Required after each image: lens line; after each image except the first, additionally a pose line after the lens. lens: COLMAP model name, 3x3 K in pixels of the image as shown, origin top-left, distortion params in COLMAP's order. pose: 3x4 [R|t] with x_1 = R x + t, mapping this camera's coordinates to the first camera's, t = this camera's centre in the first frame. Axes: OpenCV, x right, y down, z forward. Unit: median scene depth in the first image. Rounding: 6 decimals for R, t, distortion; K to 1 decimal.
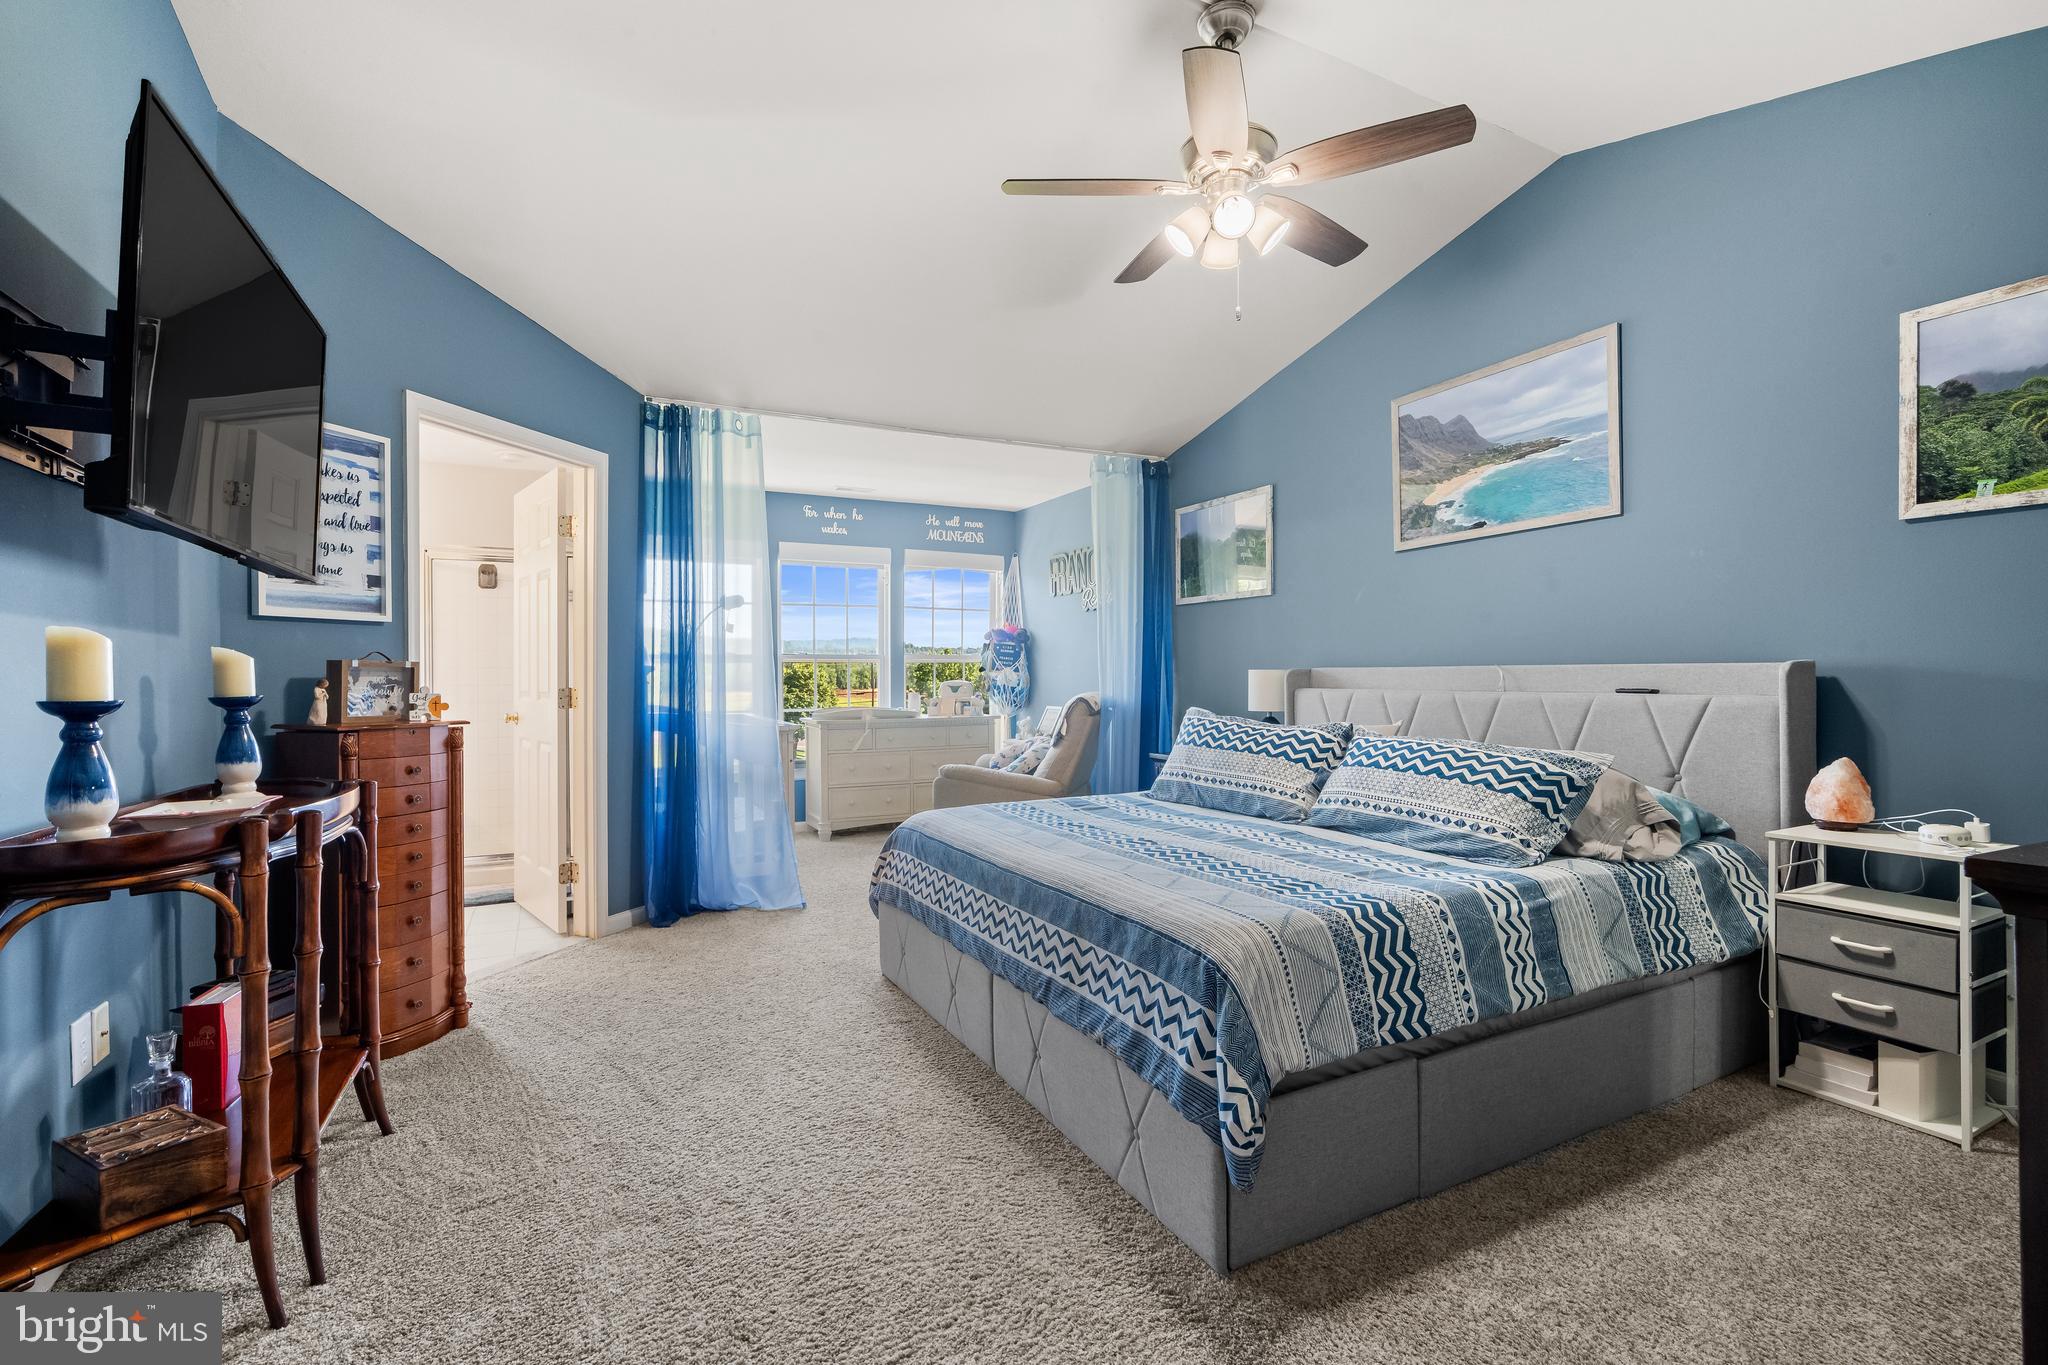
lens RADIAL K [[928.9, 0, 1017.7], [0, 928.9, 670.5], [0, 0, 1]] dist [-0.010202, 0.002736]
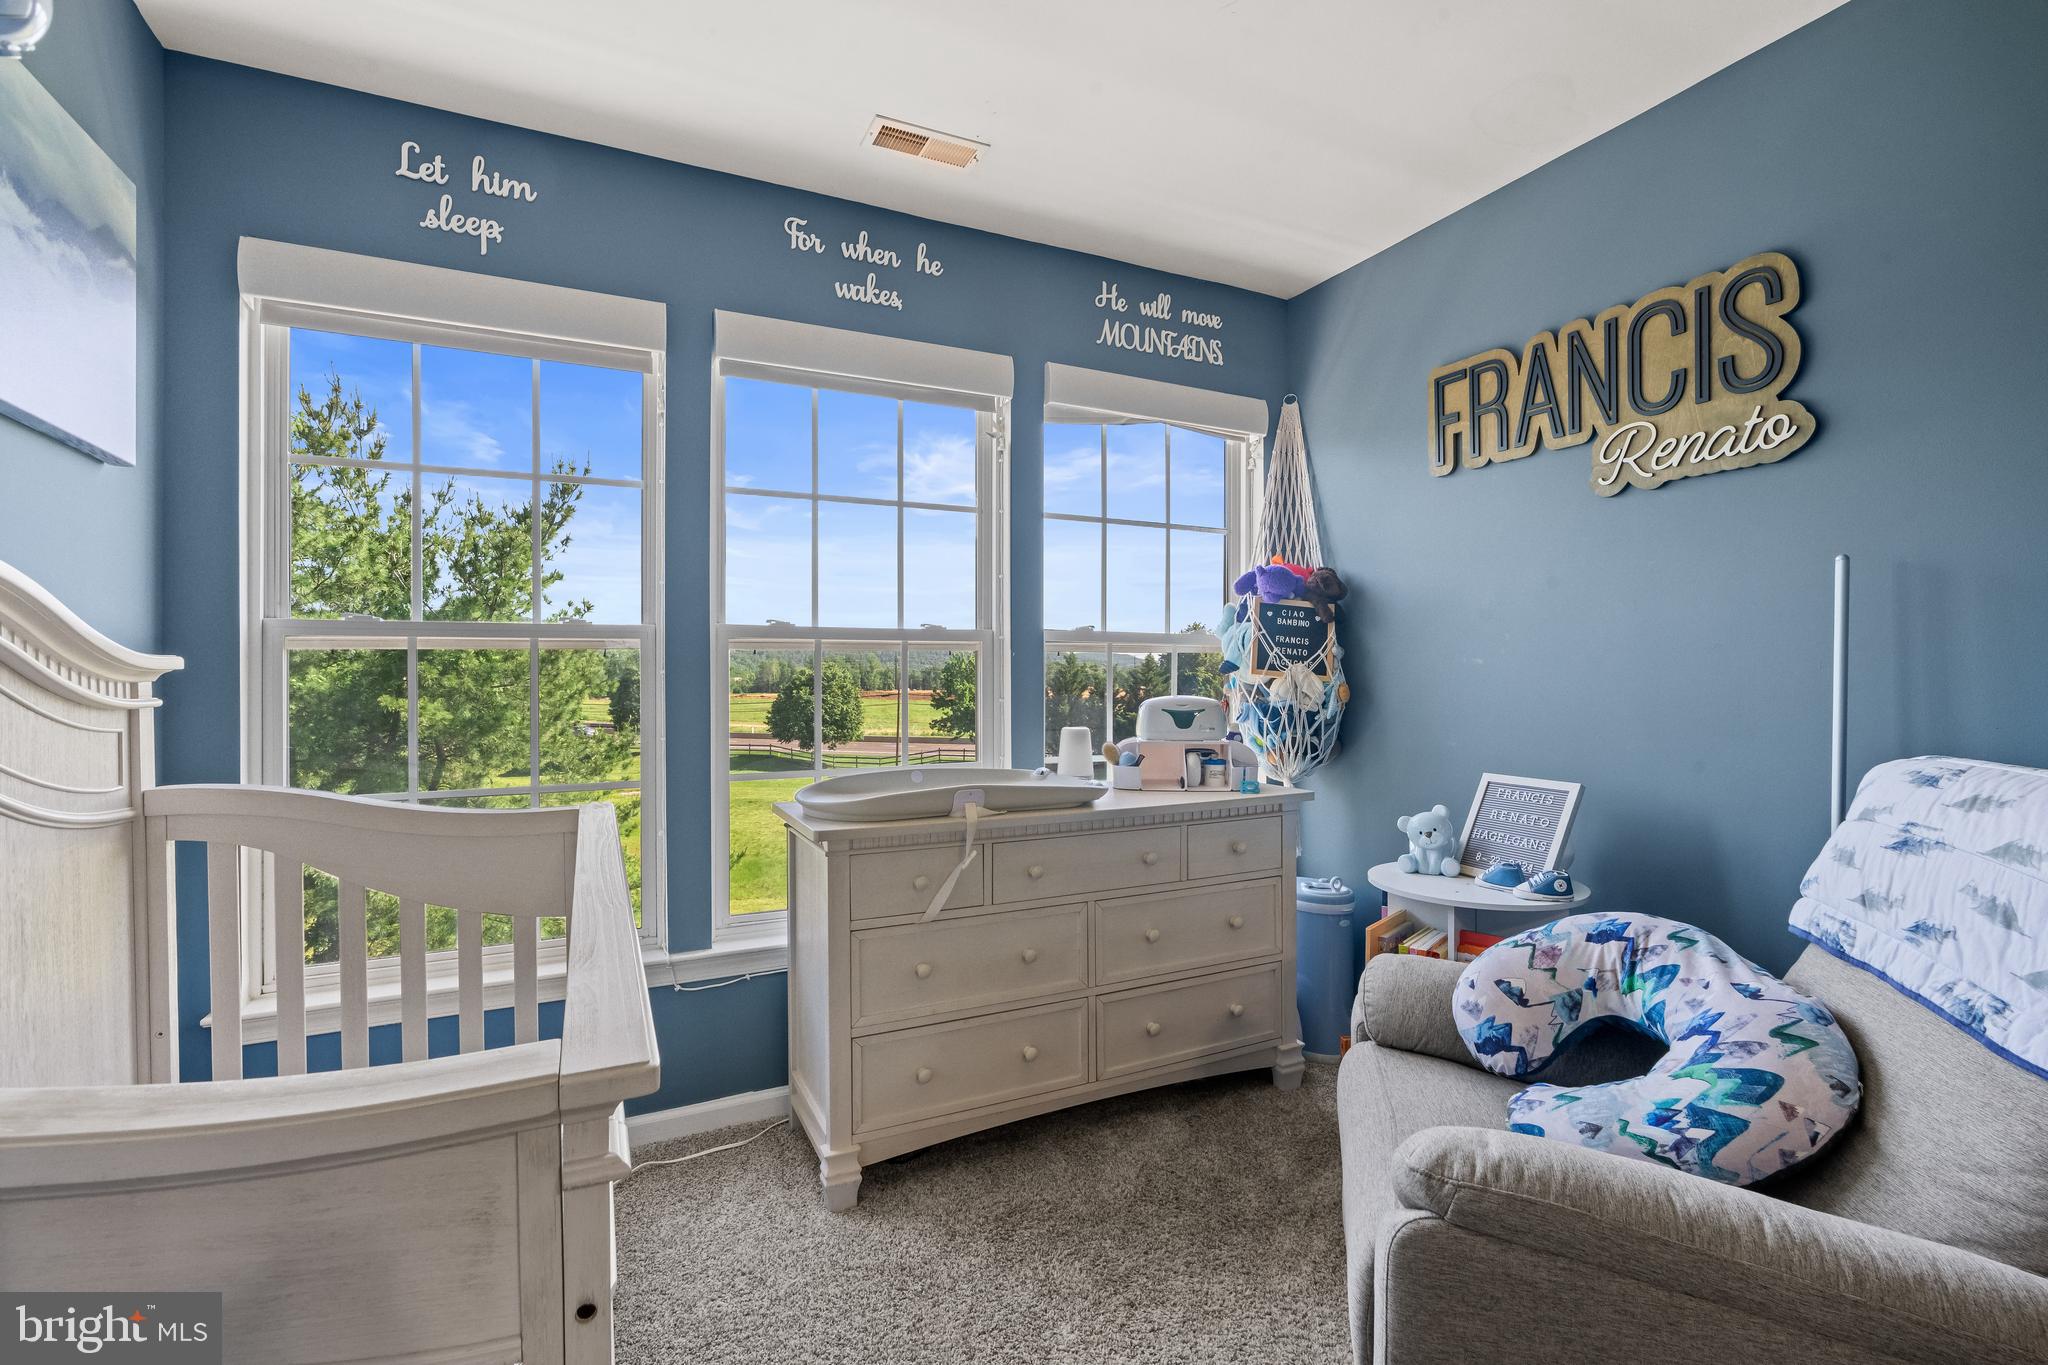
lens RADIAL K [[928.9, 0, 1026.9], [0, 928.9, 681.0], [0, 0, 1]] dist [-0.010202, 0.002736]
pose [[0.999866, 0.004326, -0.015805, -0.144381], [-0.004172, 0.999944, 0.009743, 0.001274], [0.015846, -0.009676, 0.999828, 0.710989]]
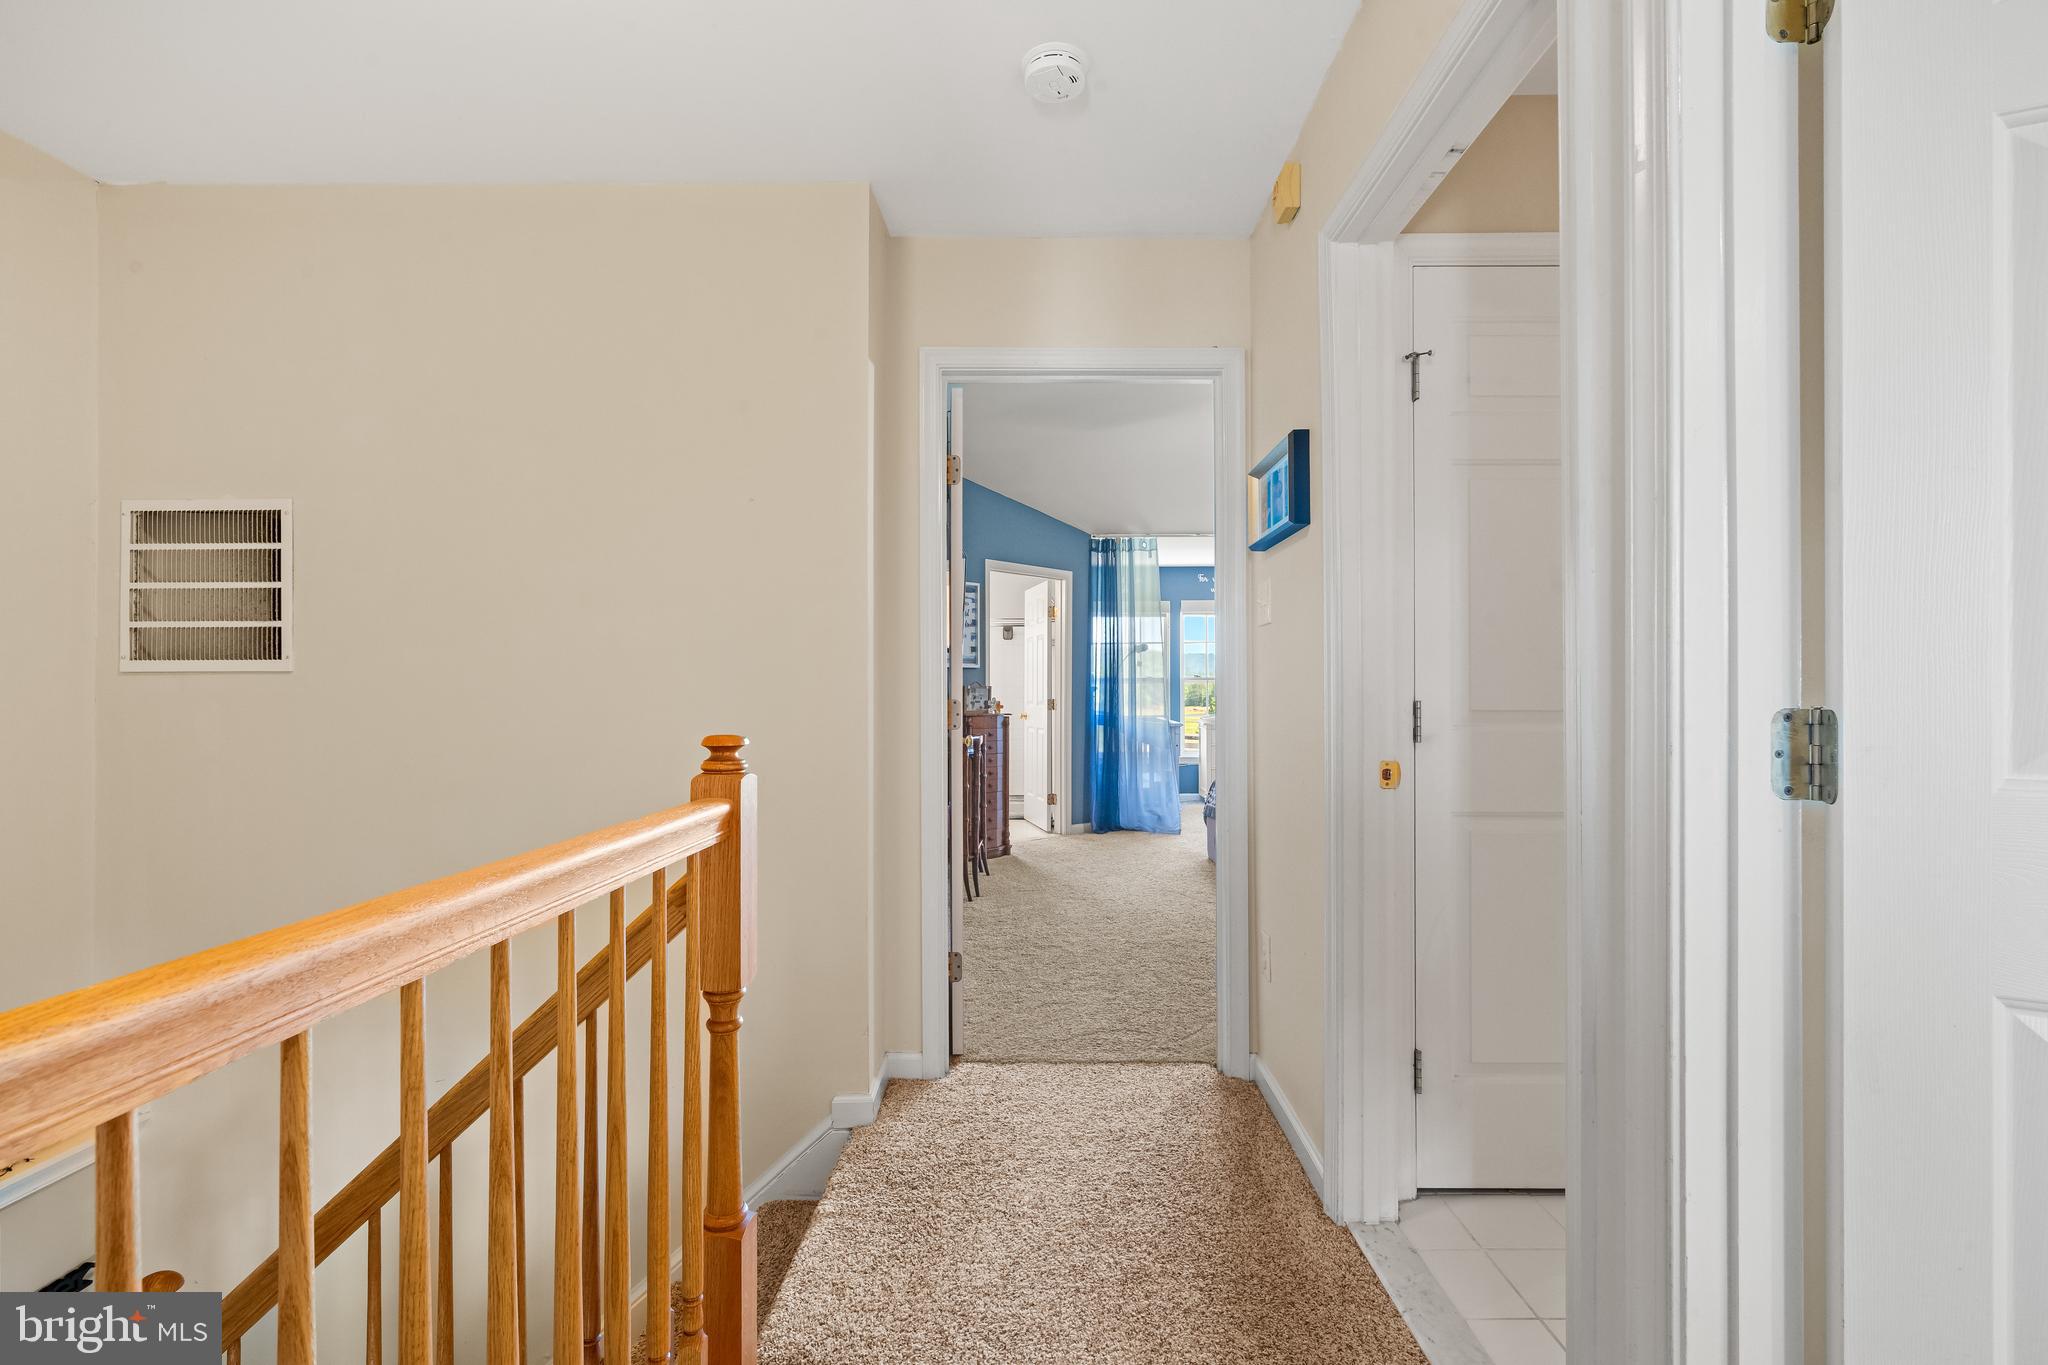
lens RADIAL K [[928.9, 0, 1023.5], [0, 928.9, 686.2], [0, 0, 1]] dist [-0.010202, 0.002736]
pose [[0.889823, 0.004542, -0.456284, 0.282584], [-0.003048, 0.999987, 0.004009, -0.012318], [0.456296, -0.002177, 0.889825, -0.616848]]
